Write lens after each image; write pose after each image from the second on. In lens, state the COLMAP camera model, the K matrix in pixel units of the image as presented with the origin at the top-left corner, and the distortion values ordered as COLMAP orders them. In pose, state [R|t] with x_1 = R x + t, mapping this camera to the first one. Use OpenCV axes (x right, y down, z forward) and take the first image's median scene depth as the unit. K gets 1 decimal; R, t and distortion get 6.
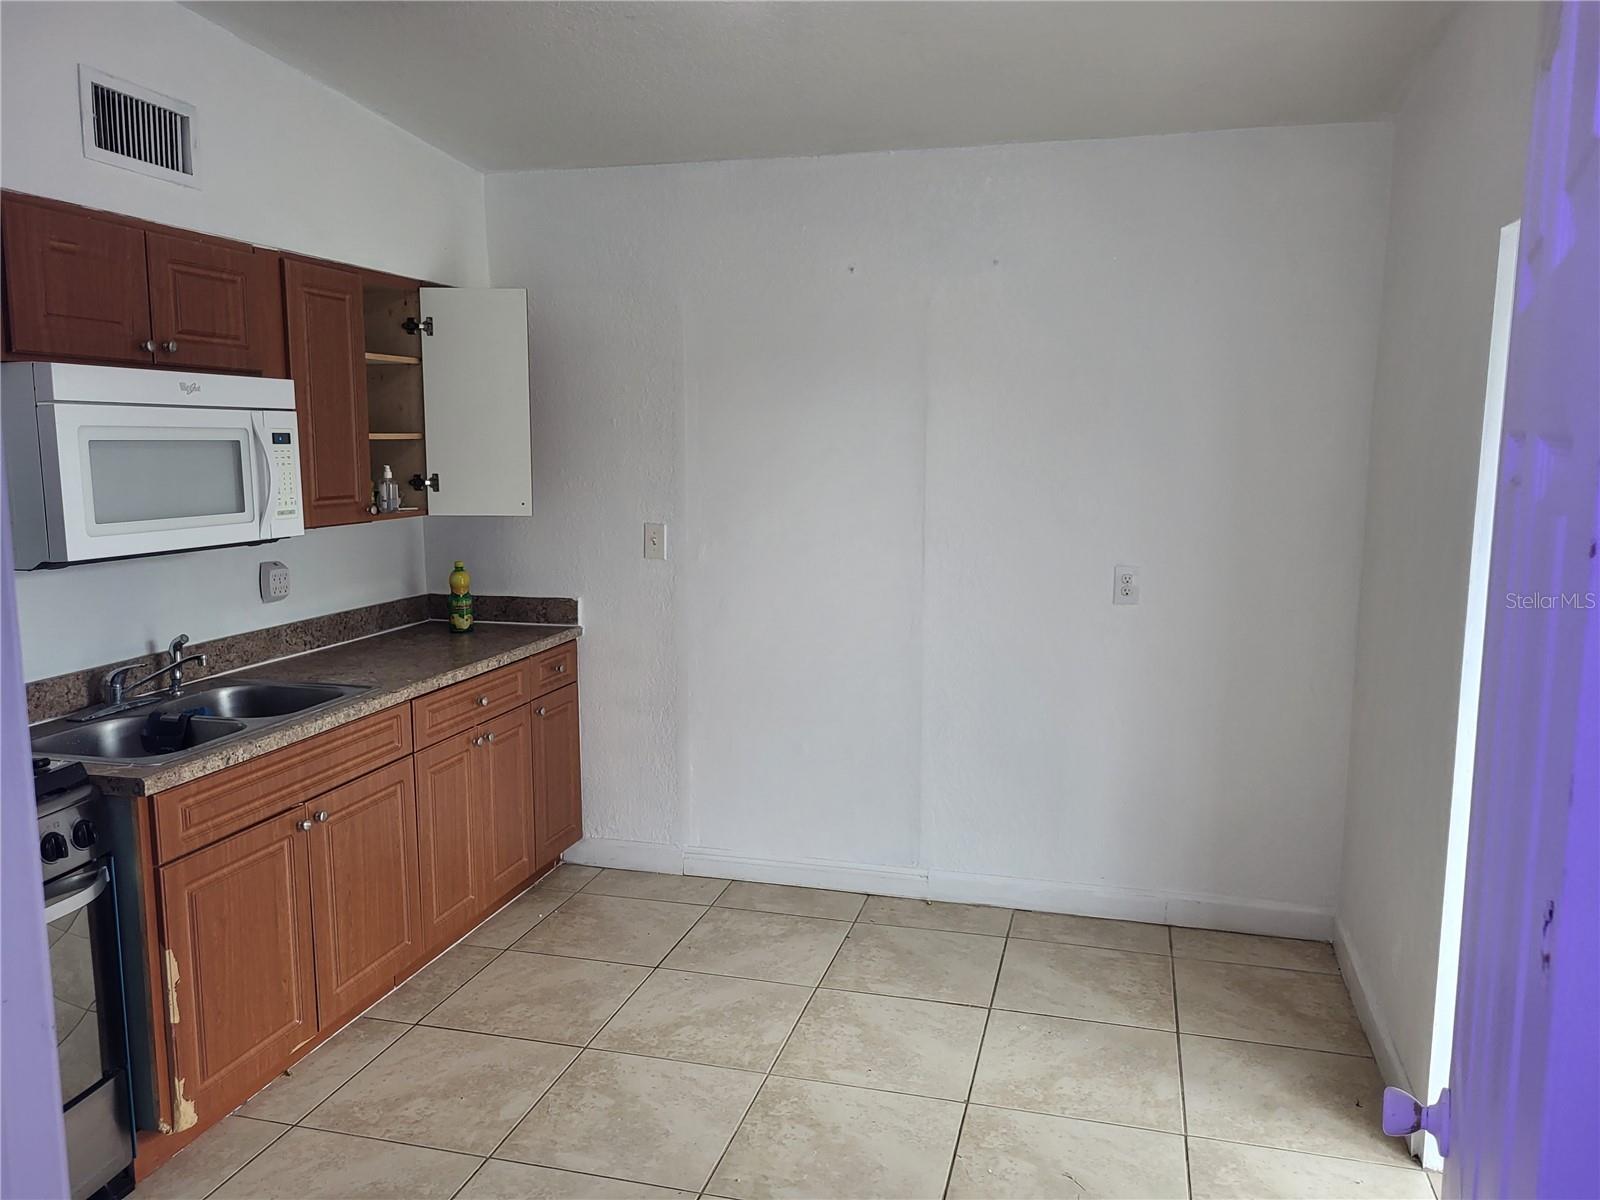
lens RADIAL K [[1196.4, 0, 800.0], [0, 1196.4, 600.0], [0, 0, 1]] dist [0.063320, -0.060545]
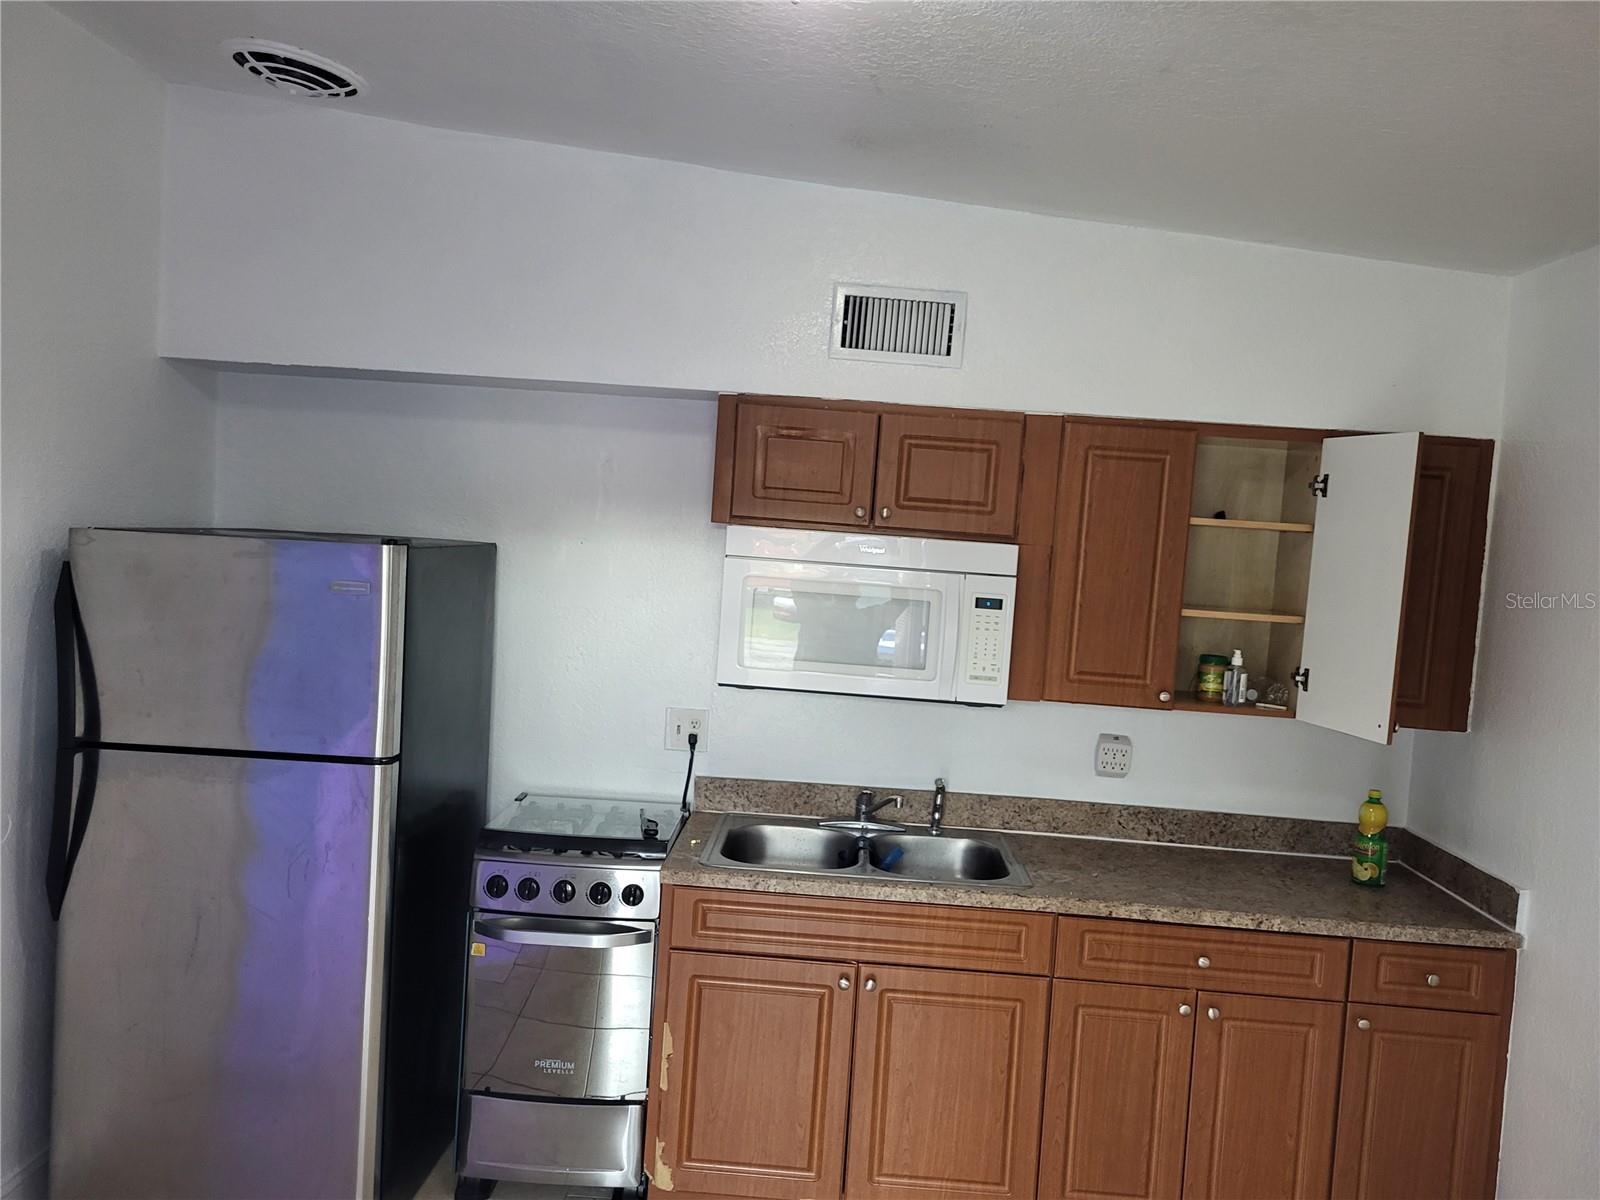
lens RADIAL K [[1196.4, 0, 800.0], [0, 1196.4, 600.0], [0, 0, 1]] dist [0.063320, -0.060545]
pose [[0.243706, 0.076477, -0.966829, 0.459691], [-0.200269, 0.979369, 0.026988, -0.127149], [0.948947, 0.187049, 0.253994, 0.583299]]
